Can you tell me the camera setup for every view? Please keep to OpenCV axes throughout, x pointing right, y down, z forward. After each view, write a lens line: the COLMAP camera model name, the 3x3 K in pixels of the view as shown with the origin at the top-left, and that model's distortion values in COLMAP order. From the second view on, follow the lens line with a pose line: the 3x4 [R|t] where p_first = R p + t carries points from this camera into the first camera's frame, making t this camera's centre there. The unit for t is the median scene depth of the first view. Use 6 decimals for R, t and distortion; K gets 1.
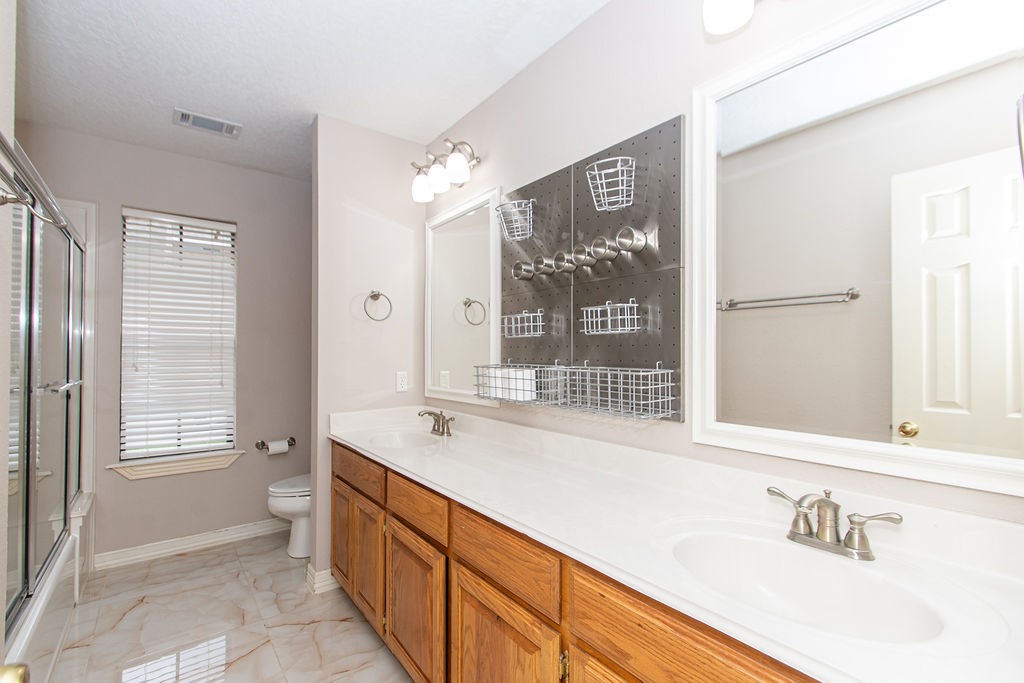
lens RADIAL K [[468.7, 0, 518.7], [0, 468.7, 348.4], [0, 0, 1]] dist [0.017025, -0.008555]
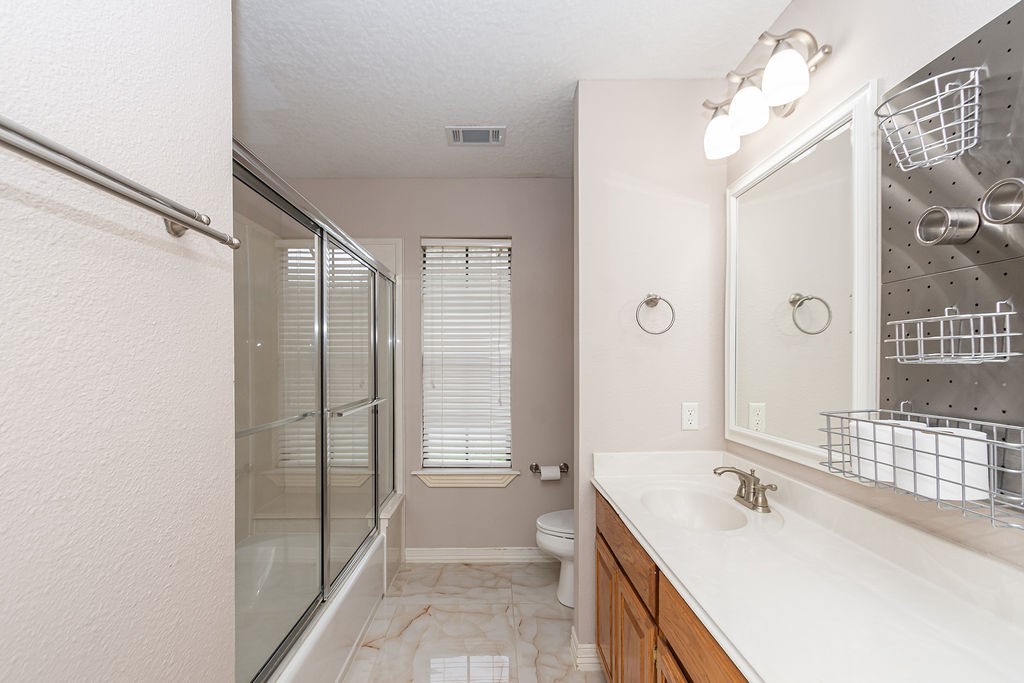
lens RADIAL K [[464.8, 0, 483.6], [0, 464.8, 361.1], [0, 0, 1]] dist [-0.002089, -0.000557]
pose [[0.777689, 0.003175, -0.628642, -0.049525], [0.005284, 0.999919, 0.011586, -0.026918], [0.628628, -0.012332, 0.777609, 0.261064]]
